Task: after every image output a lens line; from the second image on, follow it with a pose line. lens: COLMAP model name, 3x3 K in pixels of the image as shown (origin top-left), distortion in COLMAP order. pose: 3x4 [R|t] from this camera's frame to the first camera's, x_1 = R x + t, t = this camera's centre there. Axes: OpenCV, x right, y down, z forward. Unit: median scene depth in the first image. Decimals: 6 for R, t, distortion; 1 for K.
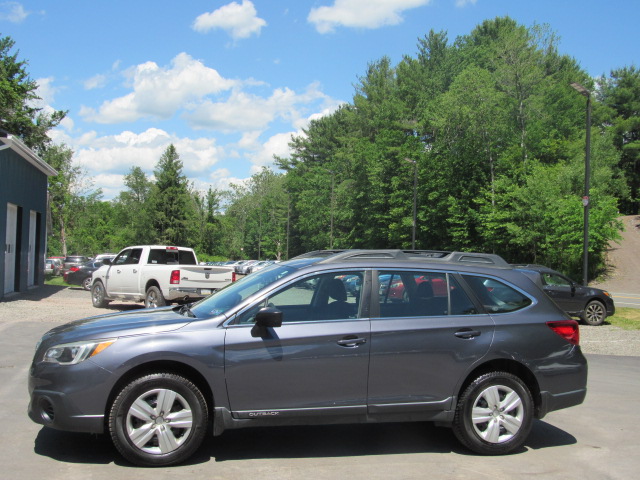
lens RADIAL K [[755.6, 0, 316.6], [0, 755.6, 240.3], [0, 0, 1]] dist [-0.025958, -0.006610]
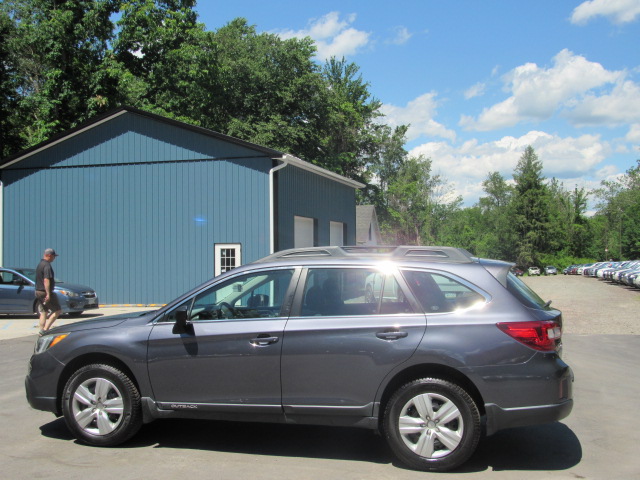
lens RADIAL K [[755.6, 0, 316.6], [0, 755.6, 240.3], [0, 0, 1]] dist [-0.025958, -0.006610]
pose [[0.877818, -0.041496, -0.477193, 0.142351], [0.038279, 0.999131, -0.016468, 0.005162], [0.477462, -0.003811, 0.878644, 0.037830]]
